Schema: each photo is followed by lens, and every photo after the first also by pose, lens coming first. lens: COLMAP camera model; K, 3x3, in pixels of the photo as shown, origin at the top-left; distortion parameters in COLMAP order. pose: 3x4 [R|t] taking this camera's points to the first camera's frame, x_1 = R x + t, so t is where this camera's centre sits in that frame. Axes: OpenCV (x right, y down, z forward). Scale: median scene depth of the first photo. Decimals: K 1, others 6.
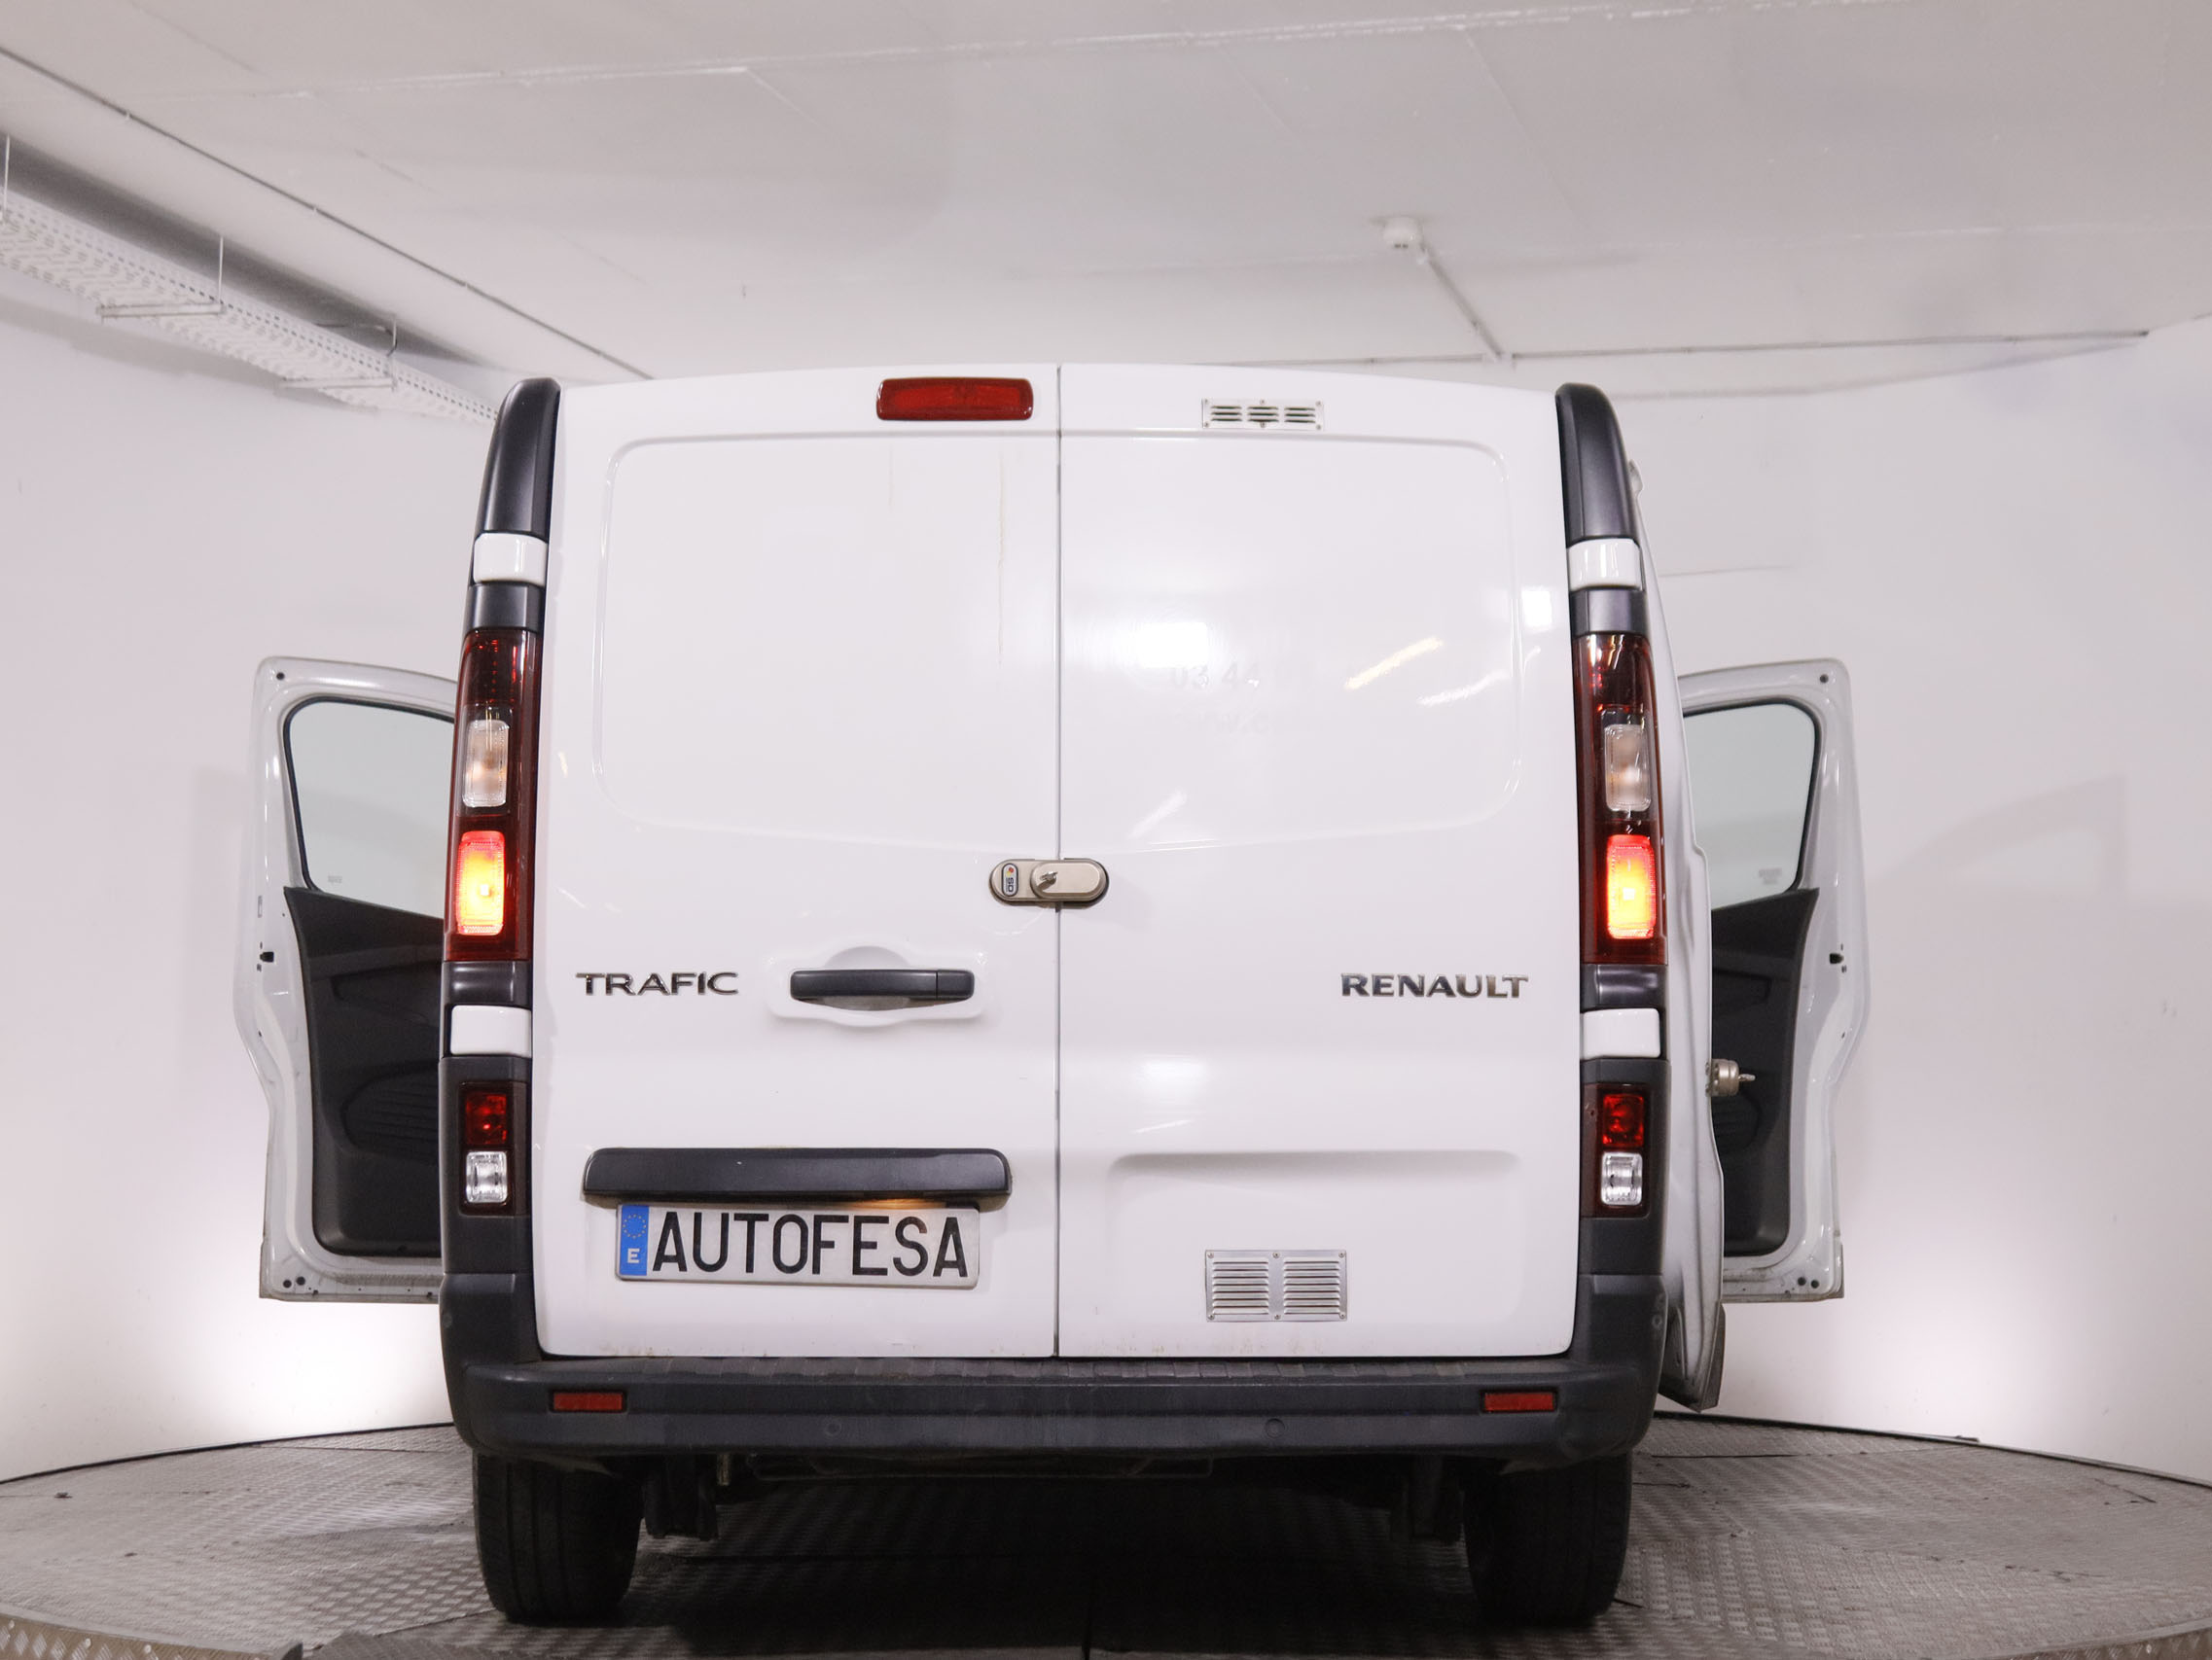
lens RADIAL K [[3581.9, 0, 1090.0], [0, 3581.9, 826.1], [0, 0, 1]] dist [-0.029196, 0.023259]
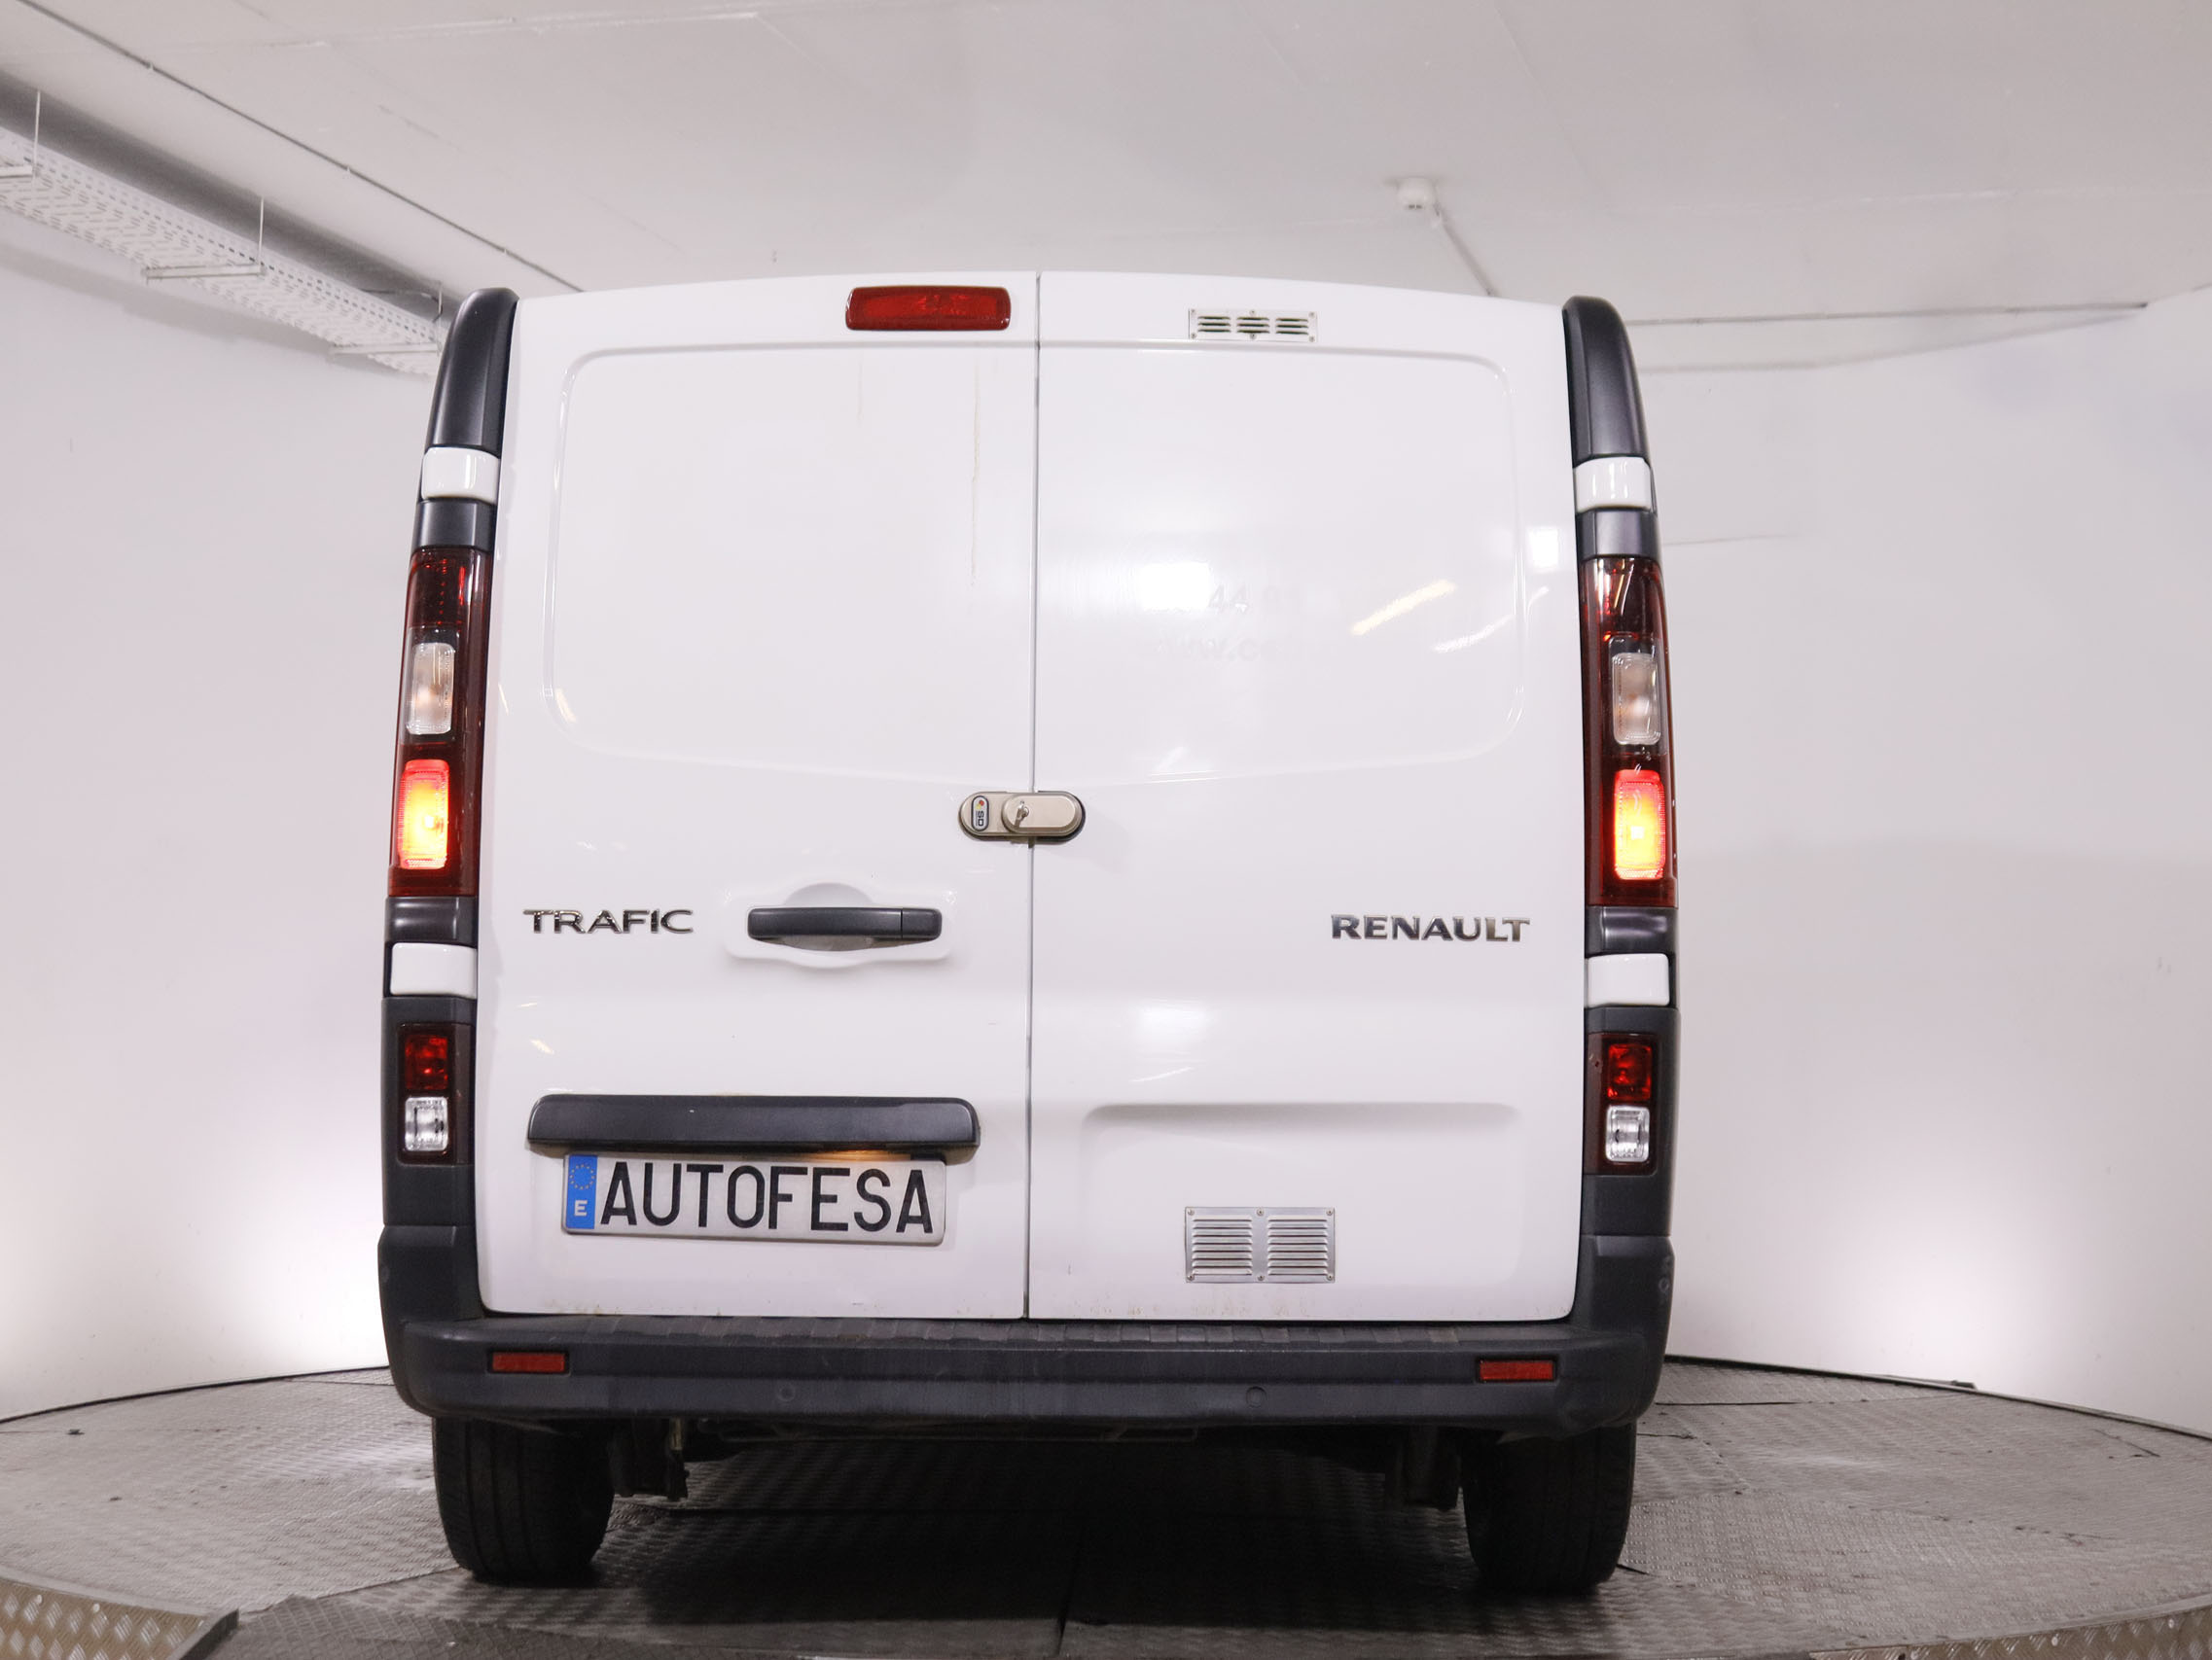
lens RADIAL K [[3170.6, 0, 1108.3], [0, 3170.6, 831.8], [0, 0, 1]] dist [-0.054111, 0.070923]
pose [[0.999864, 0.005324, -0.015639, 0.023781], [-0.005198, 0.999954, 0.008109, 0.012532], [0.015681, -0.008027, 0.999845, 0.160396]]
